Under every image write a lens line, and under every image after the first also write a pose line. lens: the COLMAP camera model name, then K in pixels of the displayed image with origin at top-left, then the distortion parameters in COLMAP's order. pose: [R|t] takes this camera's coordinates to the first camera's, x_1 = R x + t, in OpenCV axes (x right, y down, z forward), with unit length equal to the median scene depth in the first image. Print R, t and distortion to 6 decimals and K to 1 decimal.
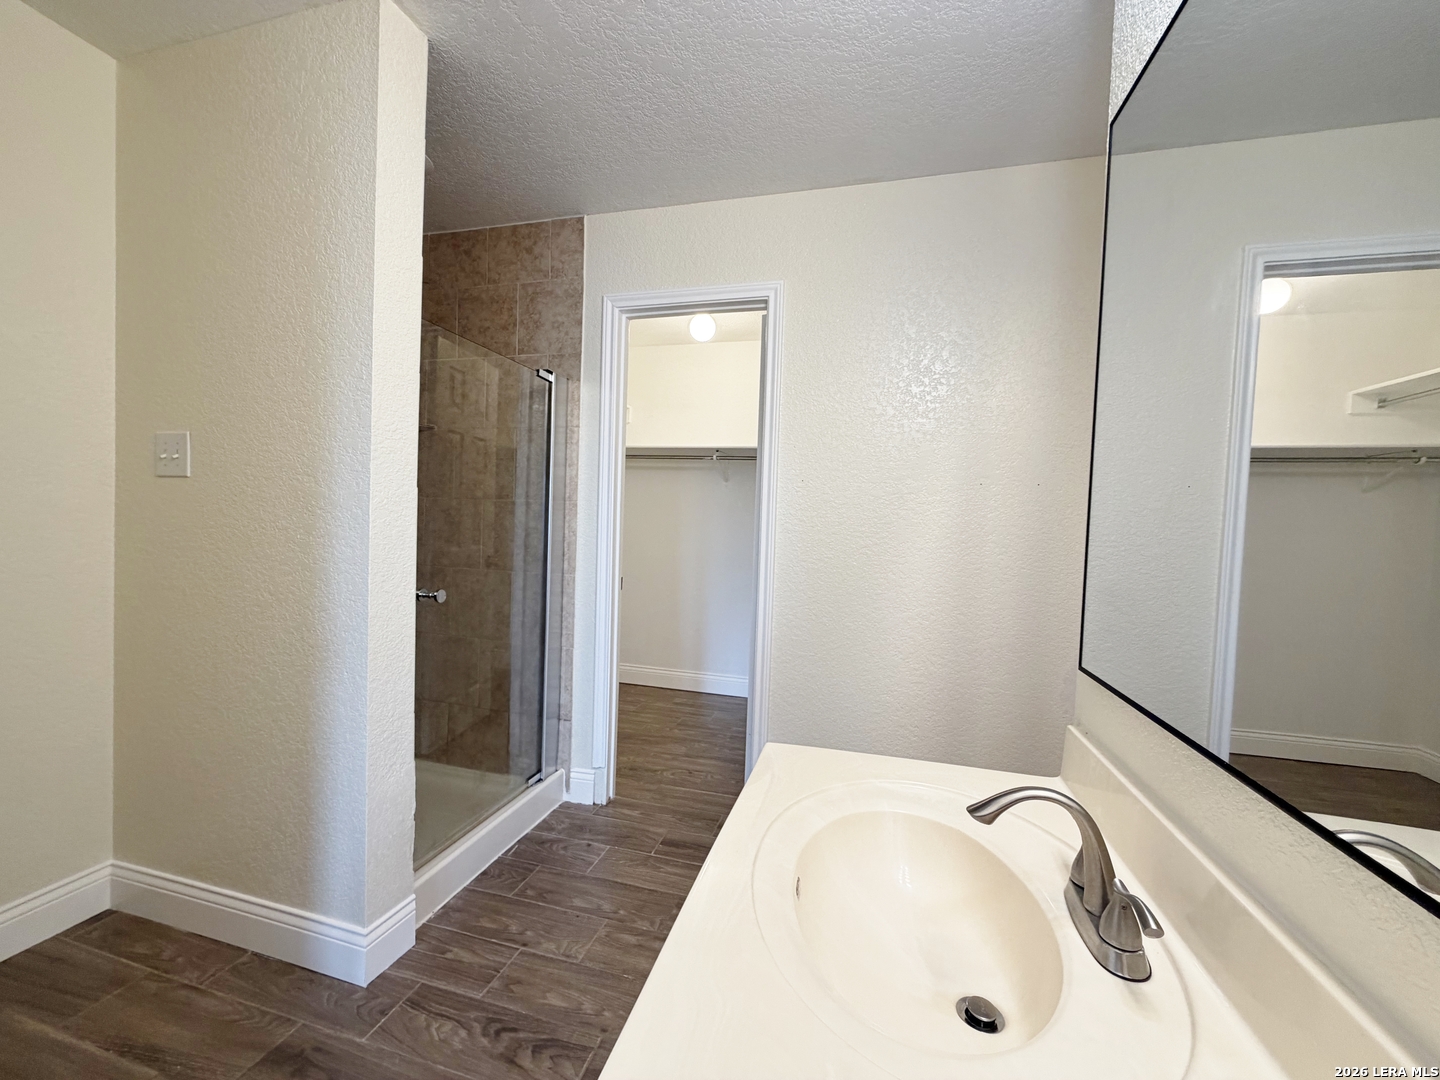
lens RADIAL K [[575.2, 0, 714.4], [0, 575.2, 541.3], [0, 0, 1]] dist [0.001414, -0.000108]
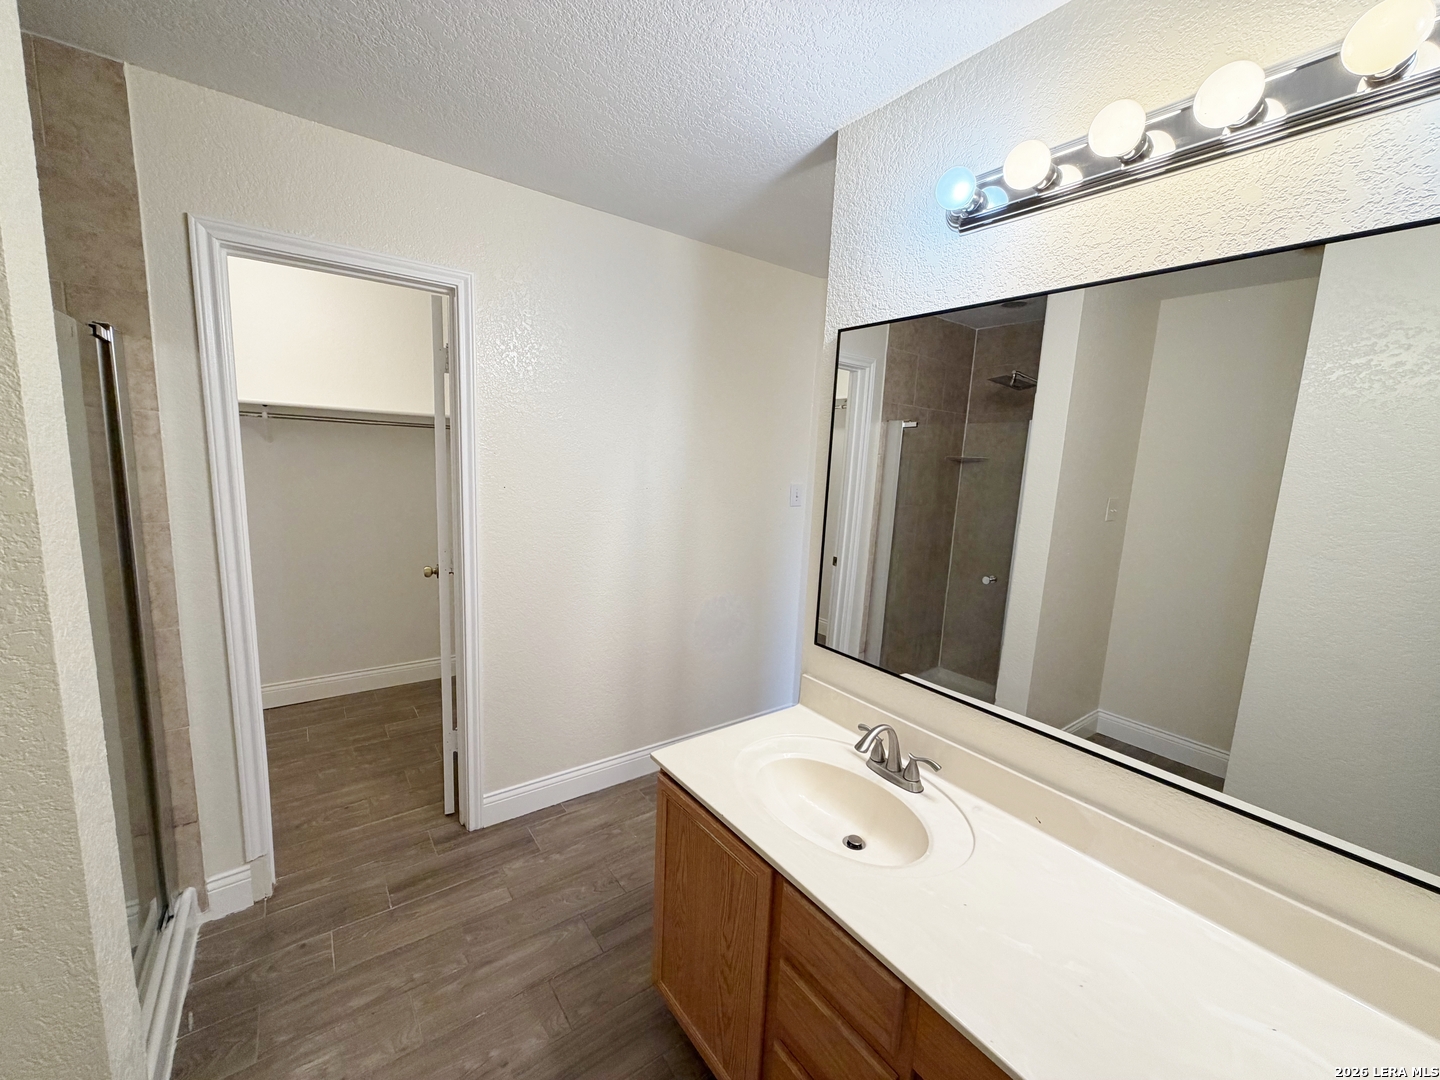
lens RADIAL K [[575.2, 0, 714.4], [0, 575.2, 541.3], [0, 0, 1]] dist [0.001414, -0.000108]
pose [[0.622617, -0.125066, 0.772468, -0.371436], [0.003020, 0.987522, 0.157450, -0.154443], [-0.782521, -0.095698, 0.615226, 0.077425]]
